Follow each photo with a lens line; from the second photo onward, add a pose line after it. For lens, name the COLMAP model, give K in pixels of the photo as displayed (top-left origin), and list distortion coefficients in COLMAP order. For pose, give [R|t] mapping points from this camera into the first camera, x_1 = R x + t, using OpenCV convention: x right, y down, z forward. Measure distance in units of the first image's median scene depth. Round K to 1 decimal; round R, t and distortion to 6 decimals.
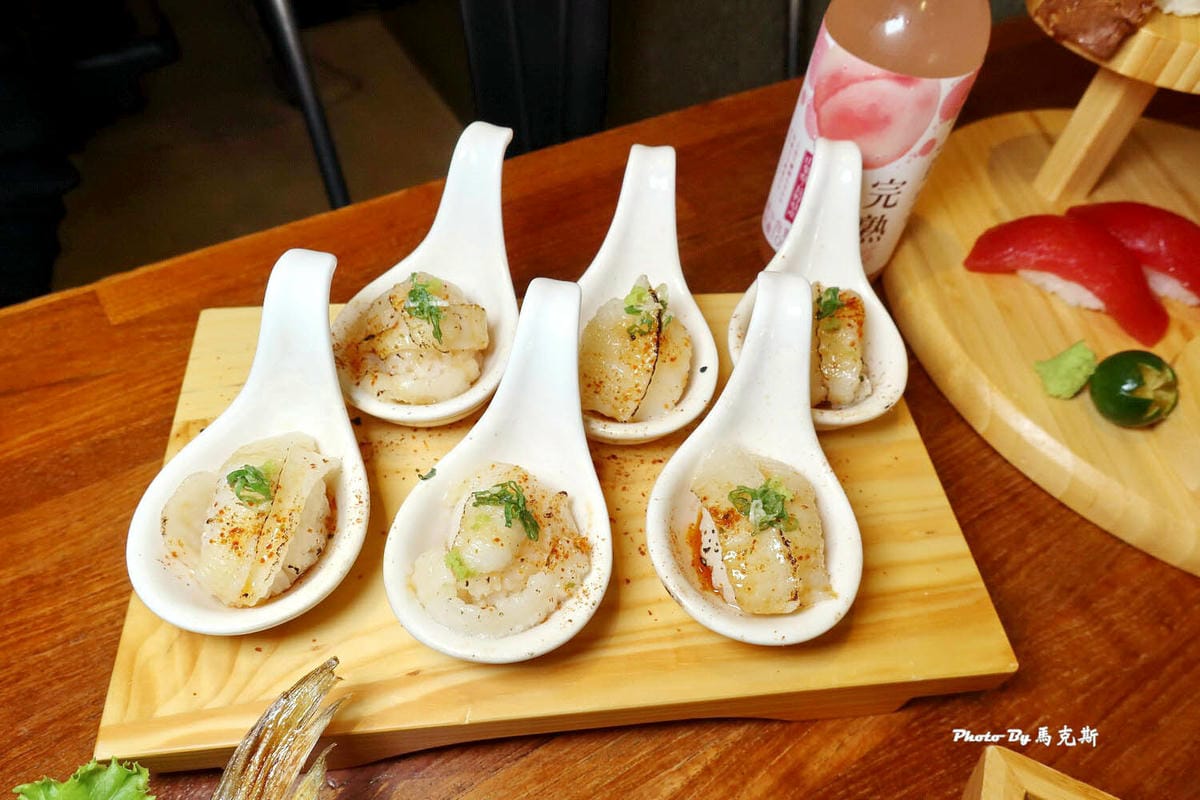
lens RADIAL K [[813.7, 0, 592.7], [0, 813.7, 399.4], [0, 0, 1]] dist [-0.028021, 0.008055]
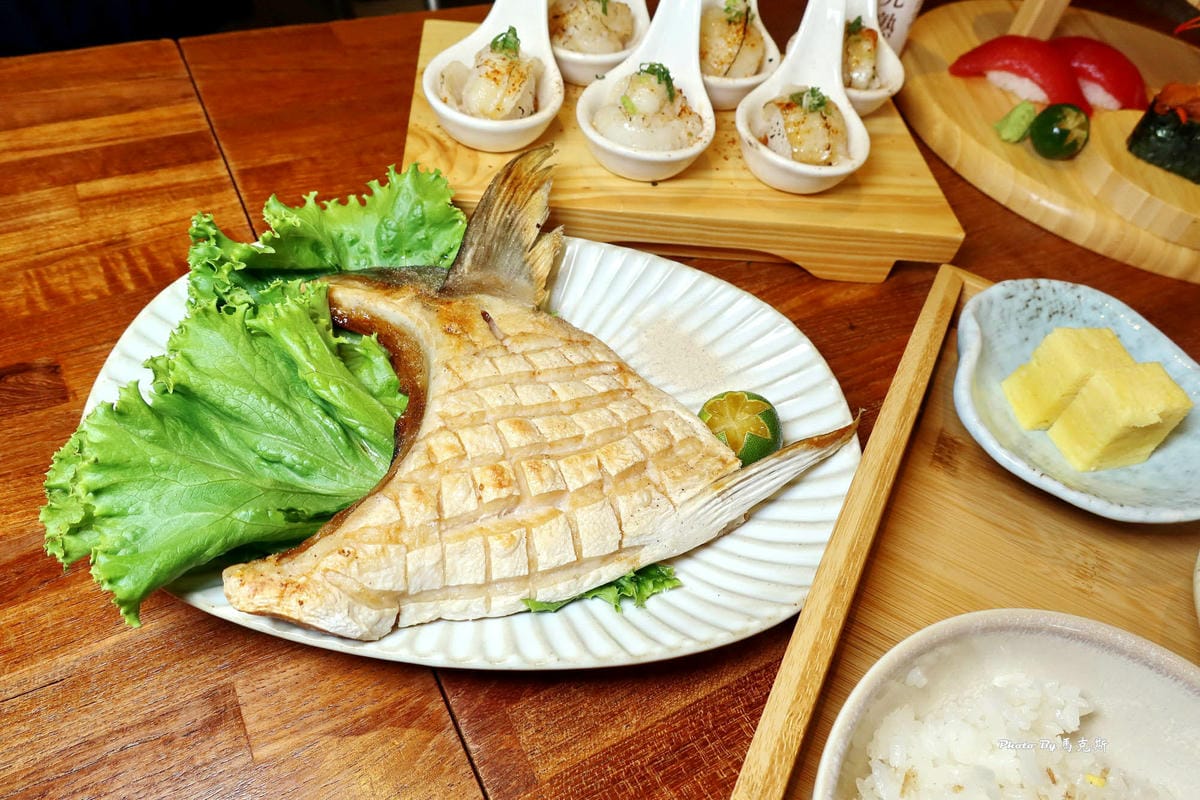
lens RADIAL K [[813.7, 0, 592.3], [0, 813.7, 403.3], [0, 0, 1]] dist [-0.028021, 0.008055]
pose [[0.997084, 0.076203, 0.004109, -0.140887], [-0.076018, 0.996514, -0.034361, 0.623291], [-0.006714, 0.033948, 0.999401, -0.447239]]
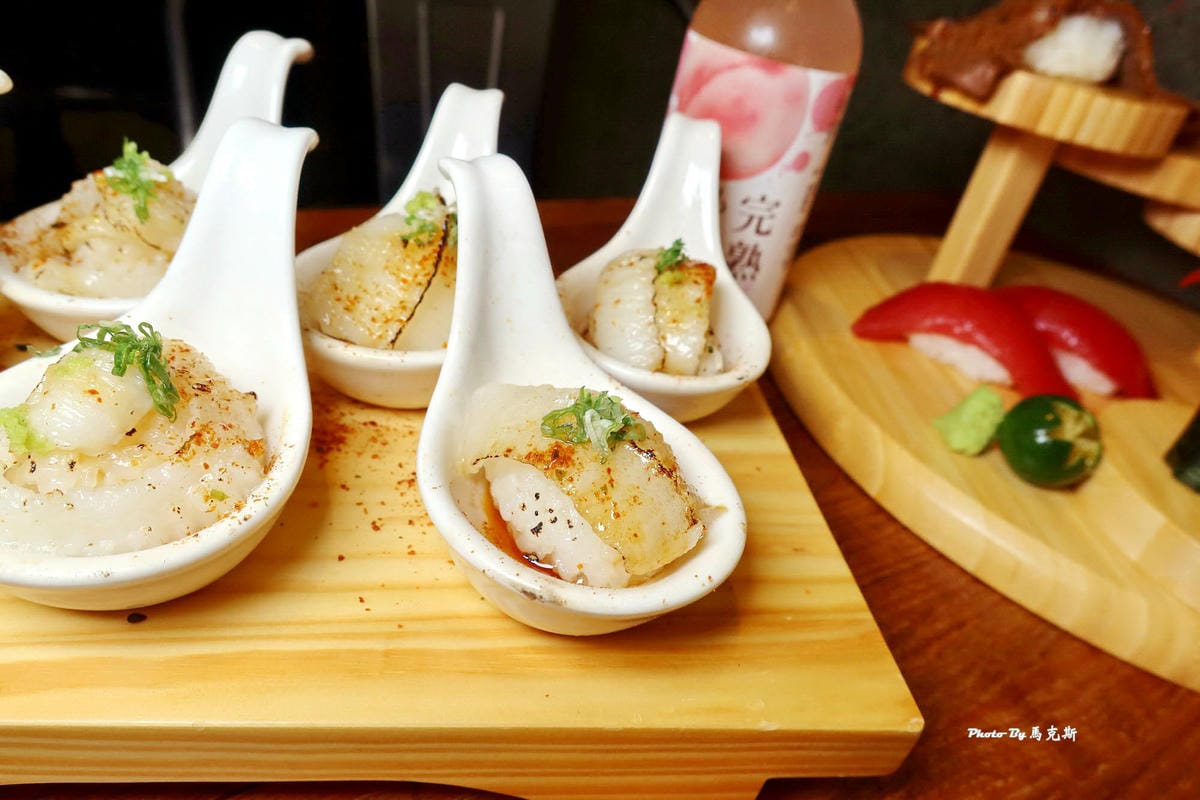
lens RADIAL K [[813.7, 0, 601.3], [0, 813.7, 401.4], [0, 0, 1]] dist [-0.028021, 0.008055]
pose [[0.992860, 0.089946, 0.078344, 0.159105], [-0.061709, 0.949401, -0.307945, 0.246024], [-0.102078, 0.300912, 0.948173, 0.268943]]
